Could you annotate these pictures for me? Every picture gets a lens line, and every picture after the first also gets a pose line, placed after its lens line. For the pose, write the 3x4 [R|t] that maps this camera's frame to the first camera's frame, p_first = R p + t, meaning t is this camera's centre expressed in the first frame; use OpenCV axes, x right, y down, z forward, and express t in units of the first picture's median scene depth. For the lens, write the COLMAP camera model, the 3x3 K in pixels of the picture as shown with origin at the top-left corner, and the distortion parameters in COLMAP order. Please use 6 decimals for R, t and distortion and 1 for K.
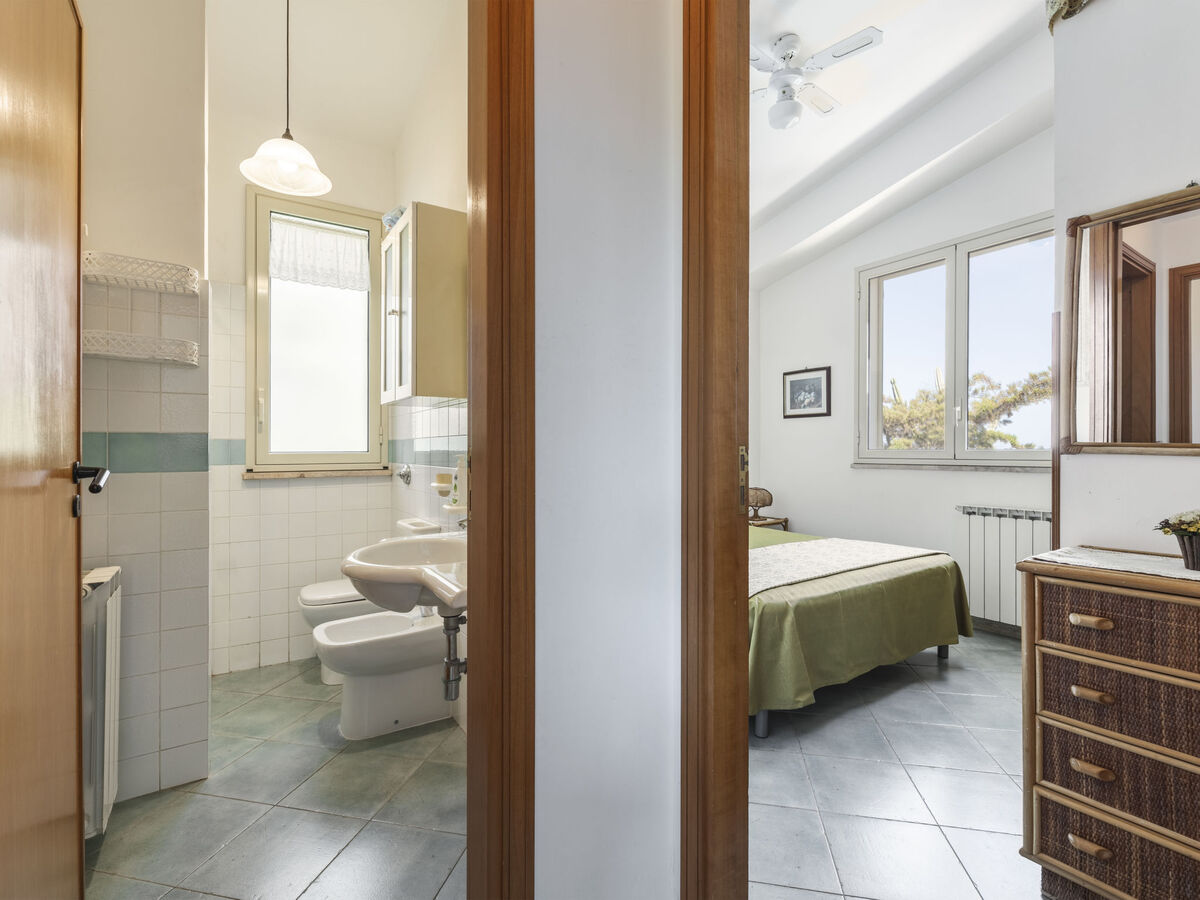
lens RADIAL K [[548.2, 0, 608.2], [0, 548.2, 455.0], [0, 0, 1]] dist [0.004216, -0.000607]
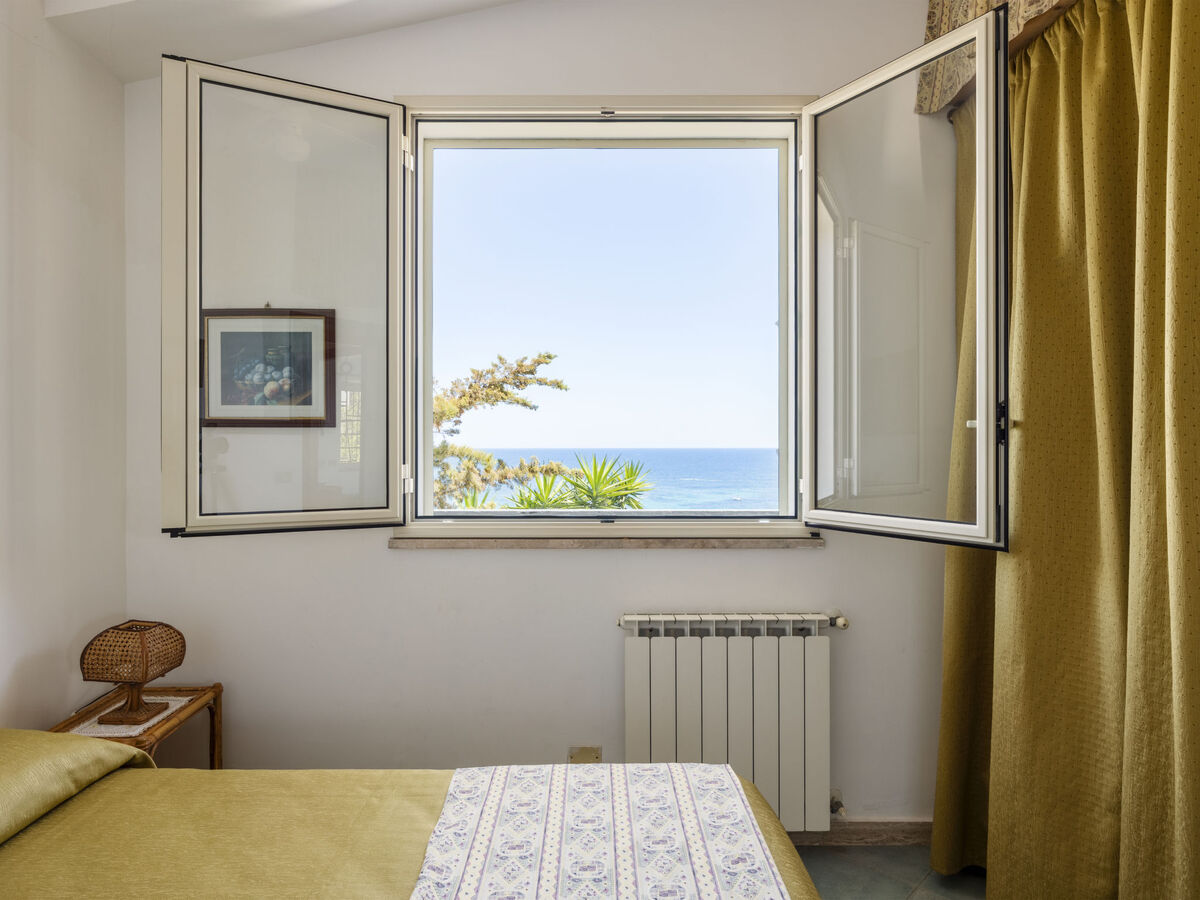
lens RADIAL K [[688.6, 0, 564.0], [0, 688.6, 447.0], [0, 0, 1]] dist [-0.003593, -0.002990]
pose [[0.556533, 0.002166, 0.830822, 0.067936], [0.006482, 0.999955, -0.006949, -0.056527], [-0.830800, 0.009253, 0.556494, 0.618432]]
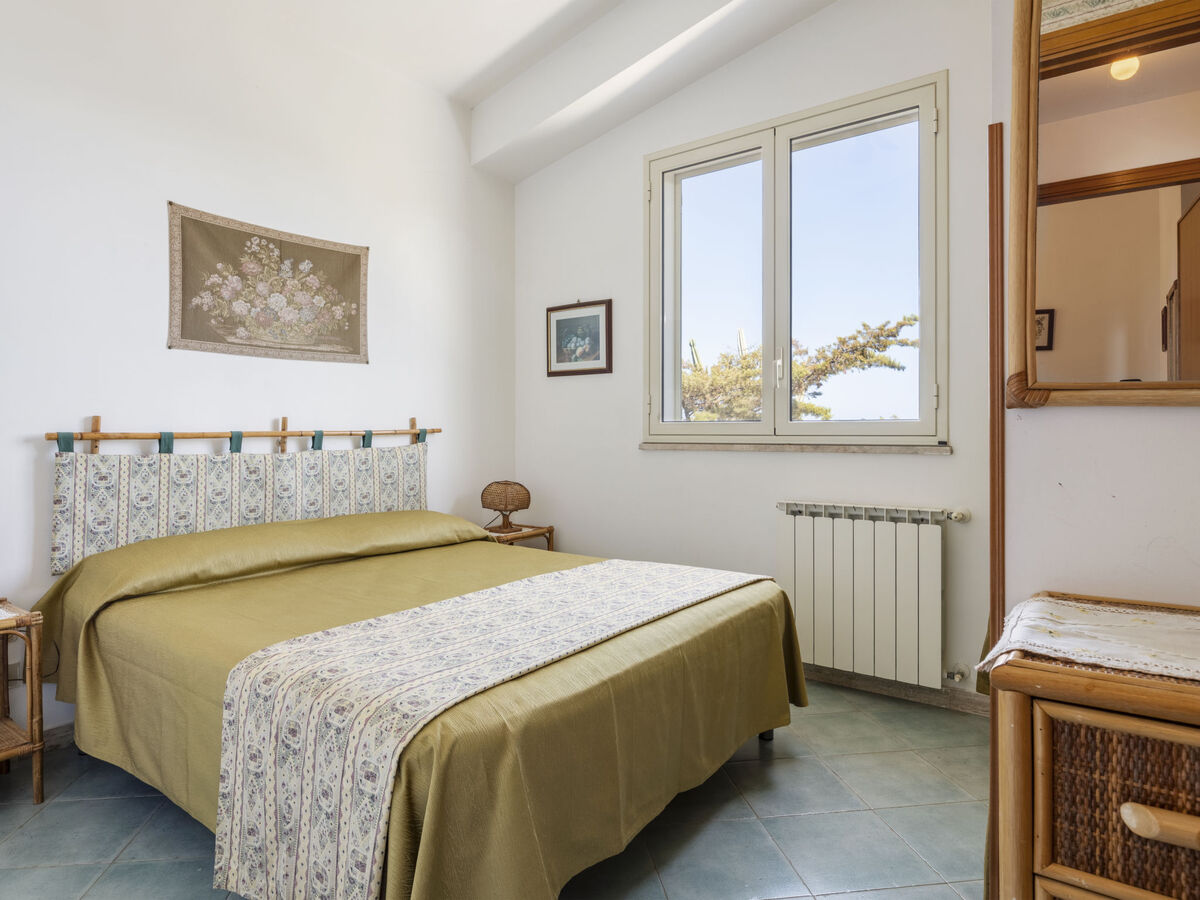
lens RADIAL K [[688.6, 0, 592.0], [0, 688.6, 431.6], [0, 0, 1]] dist [-0.003593, -0.002990]
pose [[0.943908, 0.002776, 0.330196, 0.114574], [0.000816, 0.999942, -0.010739, 0.011209], [-0.330207, 0.010406, 0.943851, 0.233384]]
